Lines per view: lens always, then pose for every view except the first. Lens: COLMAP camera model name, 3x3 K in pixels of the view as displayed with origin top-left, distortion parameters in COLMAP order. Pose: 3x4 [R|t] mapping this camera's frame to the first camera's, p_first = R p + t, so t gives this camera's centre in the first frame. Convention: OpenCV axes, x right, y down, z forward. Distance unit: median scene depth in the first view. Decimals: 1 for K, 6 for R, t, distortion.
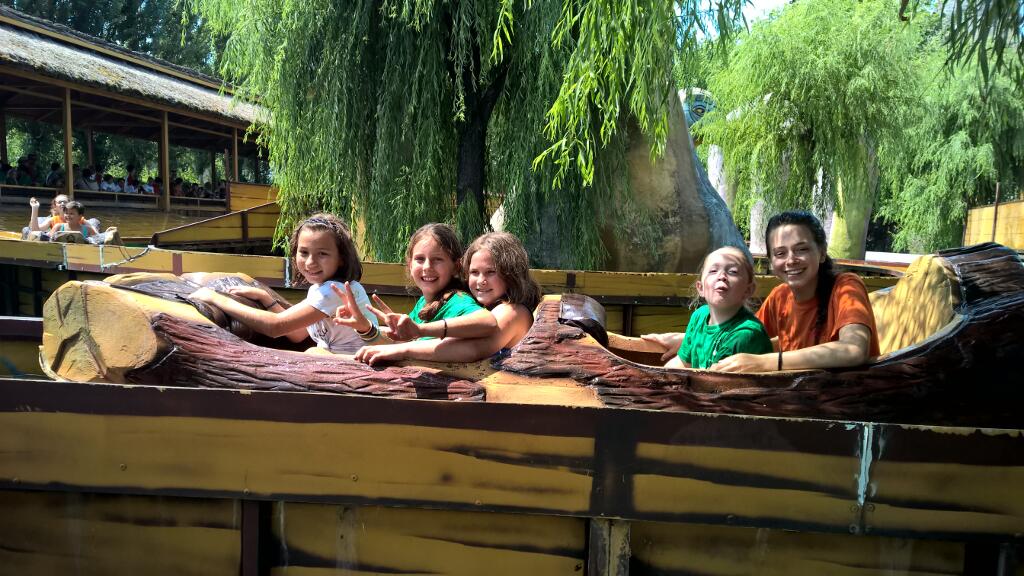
lens RADIAL K [[744.2, 0, 503.5], [0, 744.2, 286.5], [0, 0, 1]] dist [0.100720, -0.078560]
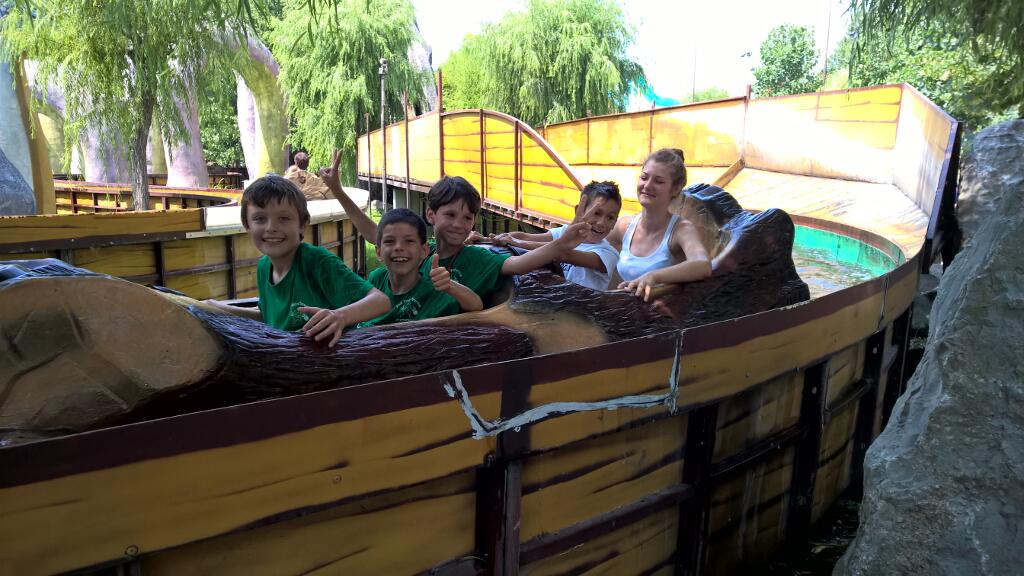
lens RADIAL K [[748.3, 0, 491.4], [0, 748.3, 288.7], [0, 0, 1]] dist [0.101576, -0.085260]
pose [[0.806888, -0.121364, 0.578102, 1.402848], [0.066130, 0.991073, 0.115760, 0.011069], [-0.586991, -0.055175, 0.807711, 0.032697]]
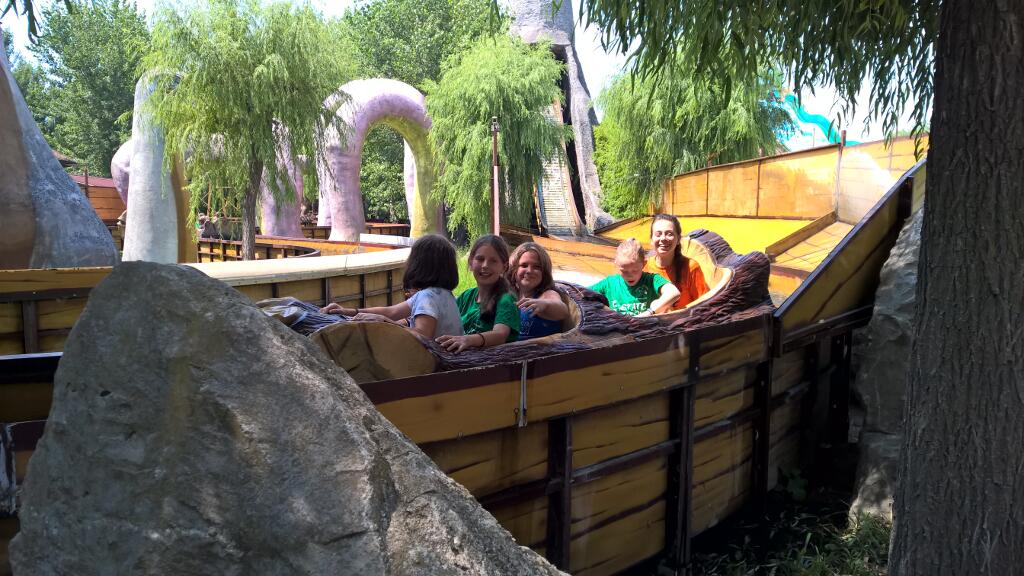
lens RADIAL K [[744.2, 0, 503.5], [0, 744.2, 286.5], [0, 0, 1]] dist [0.100720, -0.078560]
pose [[0.929753, -0.064878, 0.362423, 2.584377], [0.056449, 0.997833, 0.033810, 0.039674], [-0.363831, -0.010976, 0.931400, -0.456377]]
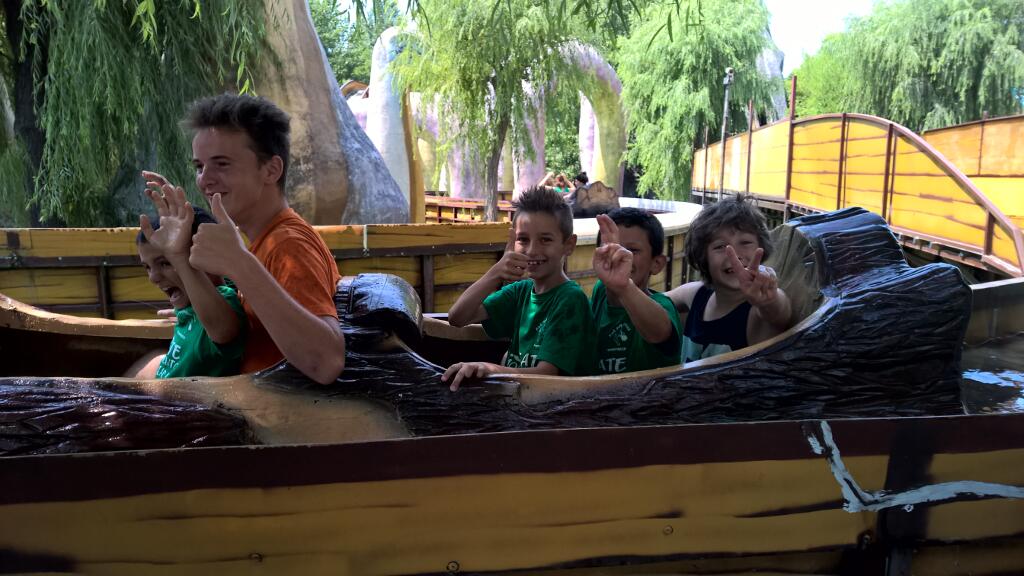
lens RADIAL K [[747.0, 0, 499.4], [0, 747.0, 304.6], [0, 0, 1]] dist [0.101725, -0.079946]
pose [[0.977159, -0.060291, 0.203780, 1.439342], [0.042125, 0.994836, 0.092336, 0.021824], [-0.208295, -0.081643, 0.974653, 0.167794]]
